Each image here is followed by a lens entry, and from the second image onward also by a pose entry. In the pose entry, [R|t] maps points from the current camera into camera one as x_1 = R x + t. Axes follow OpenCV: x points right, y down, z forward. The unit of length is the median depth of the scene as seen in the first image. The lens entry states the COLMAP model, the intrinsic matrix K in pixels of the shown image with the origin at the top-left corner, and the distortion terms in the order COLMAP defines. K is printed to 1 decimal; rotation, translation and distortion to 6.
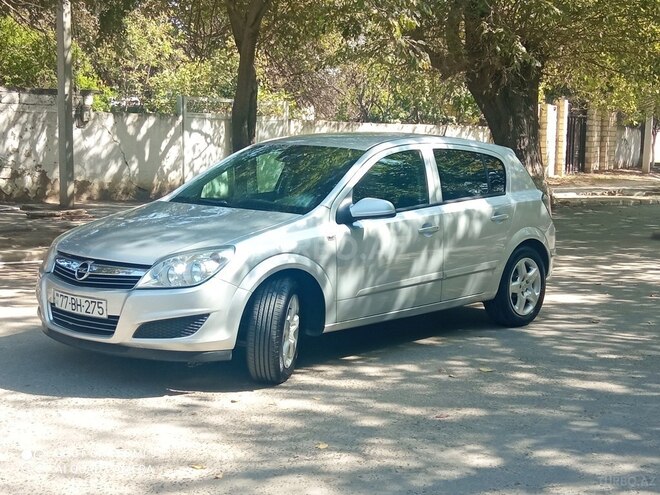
lens RADIAL K [[1071.6, 0, 333.1], [0, 1071.6, 249.5], [0, 0, 1]] dist [0.090465, 0.000000]
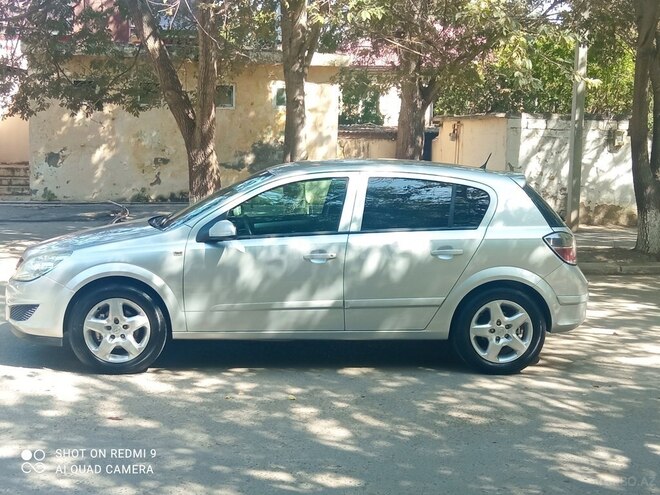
lens RADIAL K [[1071.6, 0, 334.6], [0, 1071.6, 248.7], [0, 0, 1]] dist [0.090465, 0.000000]
pose [[0.739238, 0.073743, -0.669394, 0.831871], [-0.089077, 0.995960, 0.011347, -0.041714], [0.667527, 0.051239, 0.742821, 0.284906]]
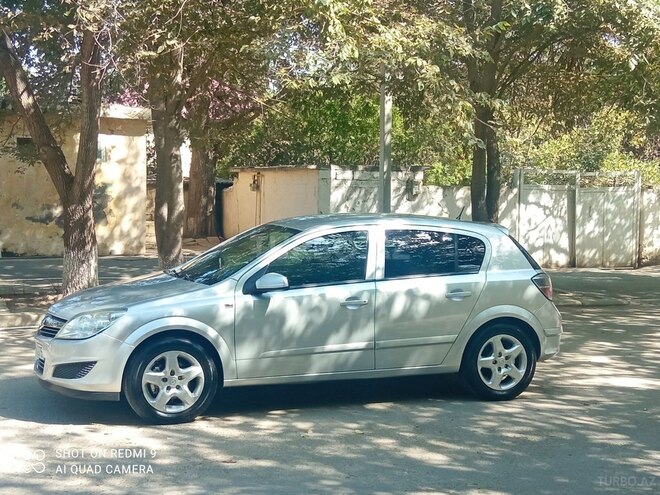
lens RADIAL K [[1071.6, 0, 336.2], [0, 1071.6, 249.5], [0, 0, 1]] dist [0.090465, 0.000000]
pose [[0.895700, 0.021505, -0.444138, 0.605392], [-0.049048, 0.997513, -0.050617, -0.017856], [0.441945, 0.067122, 0.894527, -0.000200]]
